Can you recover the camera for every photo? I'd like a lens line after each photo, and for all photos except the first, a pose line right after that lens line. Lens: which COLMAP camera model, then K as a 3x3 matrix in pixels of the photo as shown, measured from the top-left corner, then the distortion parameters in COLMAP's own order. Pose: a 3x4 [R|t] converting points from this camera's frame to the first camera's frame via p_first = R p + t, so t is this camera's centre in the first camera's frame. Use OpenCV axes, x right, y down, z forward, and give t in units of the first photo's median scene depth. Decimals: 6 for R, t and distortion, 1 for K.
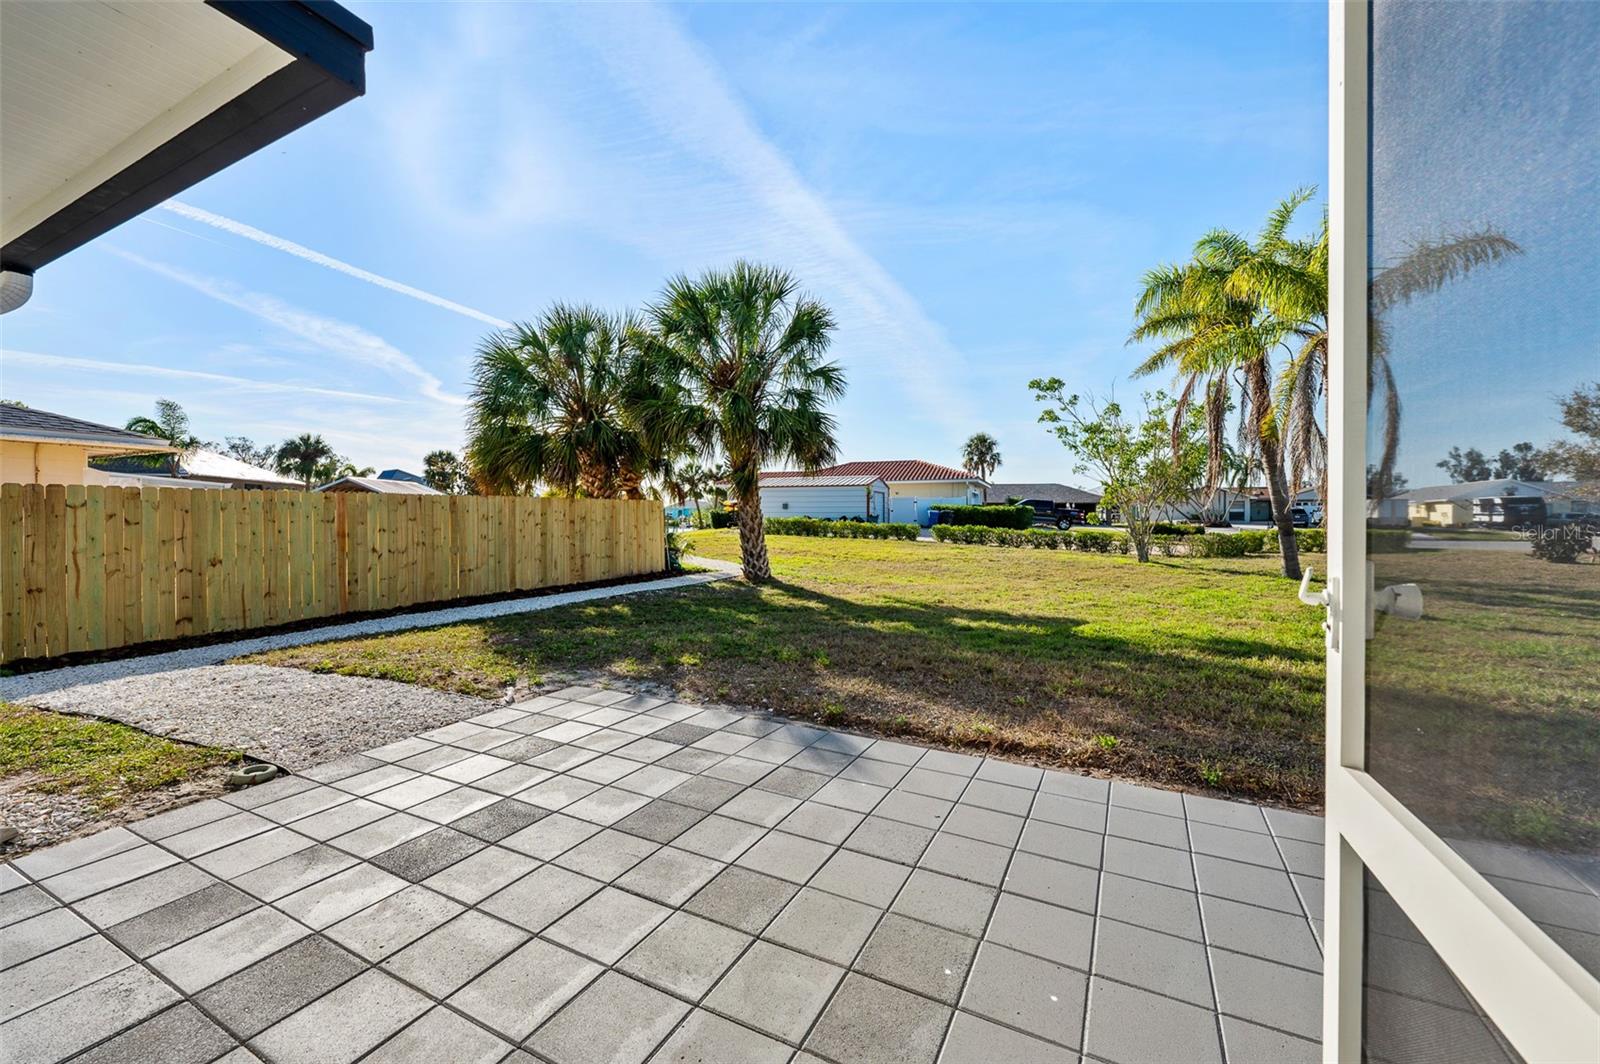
lens RADIAL K [[646.9, 0, 794.2], [0, 646.9, 522.9], [0, 0, 1]] dist [0.000119, -0.000057]
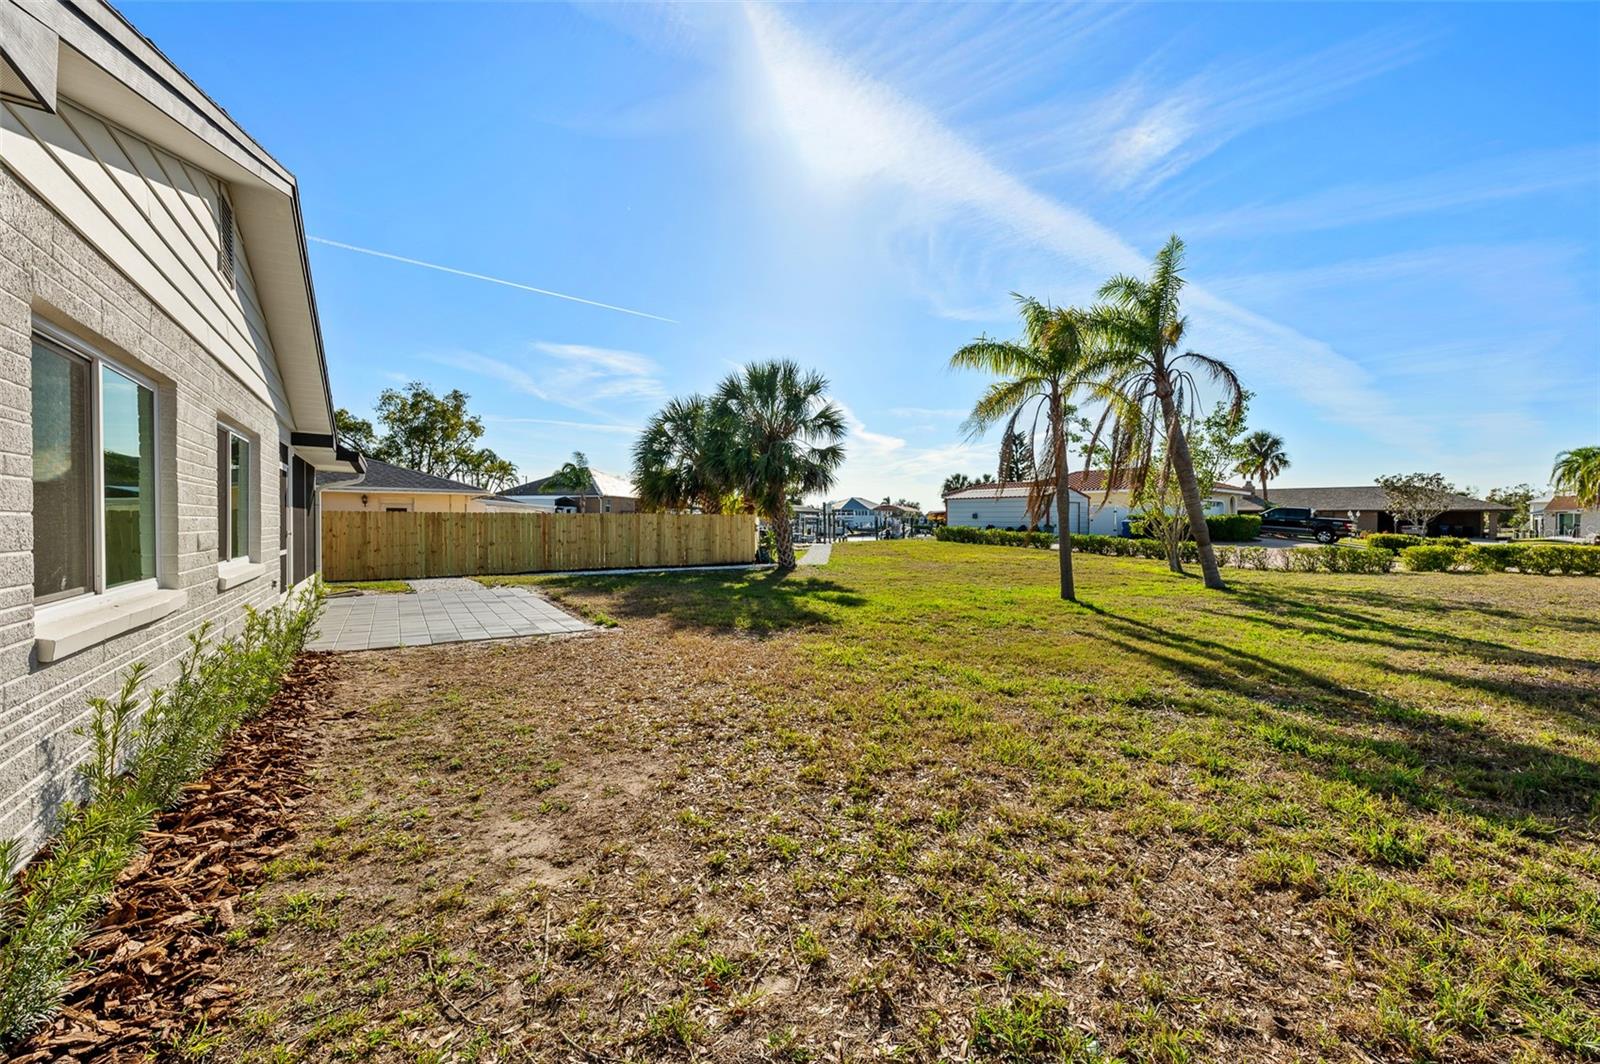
lens RADIAL K [[646.4, 0, 788.9], [0, 646.4, 537.4], [0, 0, 1]] dist [-0.001289, -0.000535]
pose [[0.863695, 0.014267, -0.503812, 0.497442], [-0.009208, 0.999879, 0.012529, -0.000928], [0.503930, -0.006182, 0.863722, -0.199271]]
